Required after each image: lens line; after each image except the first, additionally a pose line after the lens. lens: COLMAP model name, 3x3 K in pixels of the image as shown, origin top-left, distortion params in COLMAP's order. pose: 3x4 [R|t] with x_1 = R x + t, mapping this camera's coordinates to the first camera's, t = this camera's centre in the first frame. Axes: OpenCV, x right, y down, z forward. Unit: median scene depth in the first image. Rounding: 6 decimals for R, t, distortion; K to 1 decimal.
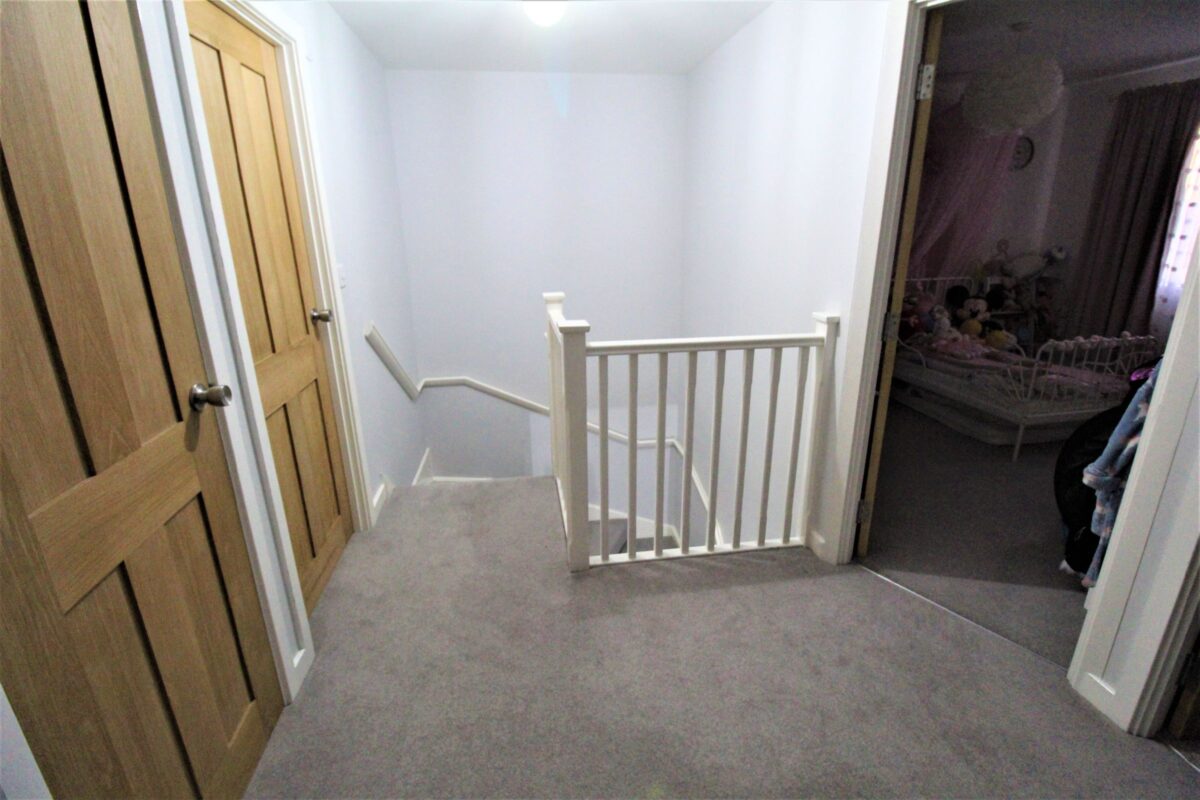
lens RADIAL K [[552.5, 0, 603.6], [0, 552.5, 393.0], [0, 0, 1]] dist [-0.029509, -0.000624]
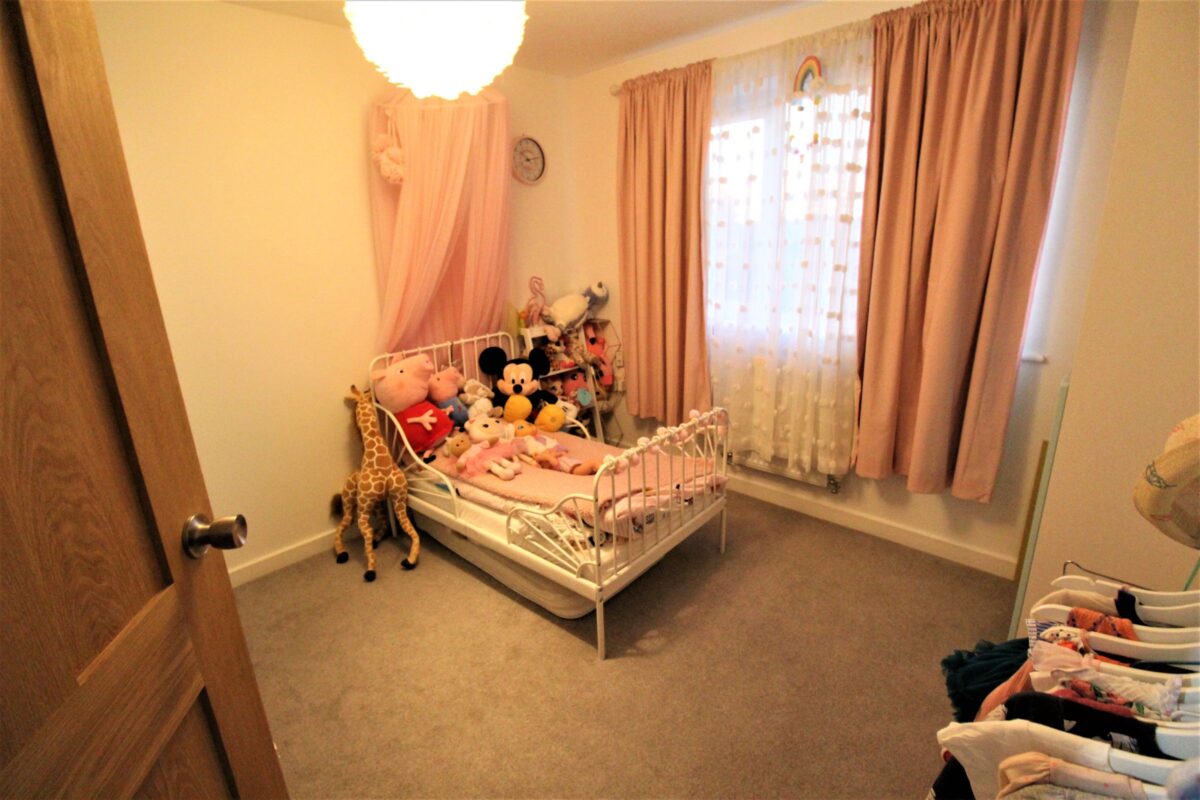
lens RADIAL K [[552.5, 0, 599.0], [0, 552.5, 402.7], [0, 0, 1]] dist [-0.029509, -0.000624]
pose [[0.787258, -0.191358, 0.586180, 0.335010], [0.213200, 0.976470, 0.032433, -0.122364], [-0.578593, 0.099441, 0.809532, 0.359037]]
